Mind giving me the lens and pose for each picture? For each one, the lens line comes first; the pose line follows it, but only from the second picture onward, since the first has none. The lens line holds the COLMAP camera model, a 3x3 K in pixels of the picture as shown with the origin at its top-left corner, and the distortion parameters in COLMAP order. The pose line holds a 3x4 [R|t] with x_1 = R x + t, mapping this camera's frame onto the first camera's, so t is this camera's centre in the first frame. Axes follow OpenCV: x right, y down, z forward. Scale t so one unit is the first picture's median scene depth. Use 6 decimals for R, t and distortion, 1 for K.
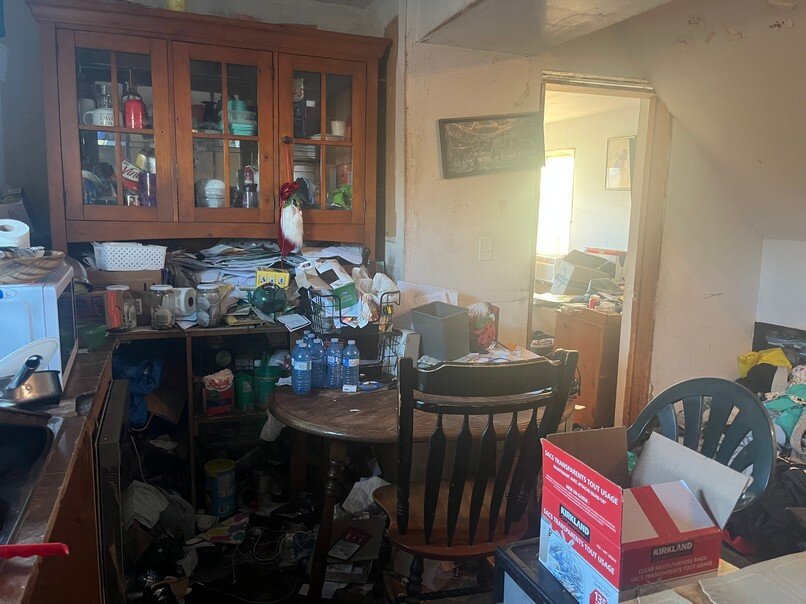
lens RADIAL K [[614.1, 0, 403.0], [0, 614.1, 302.0], [0, 0, 1]] dist [0.008613, -0.004838]
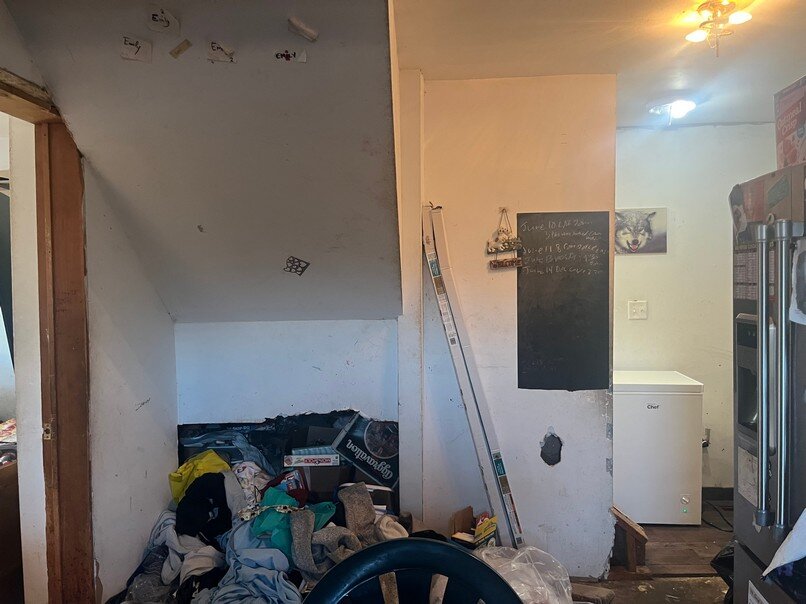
lens RADIAL K [[614.1, 0, 403.0], [0, 614.1, 302.0], [0, 0, 1]] dist [0.008613, -0.004838]
pose [[0.386858, -0.053186, 0.920604, -0.053158], [0.167757, 0.985735, -0.013547, -0.074486], [-0.906752, 0.159678, 0.390262, 0.436678]]
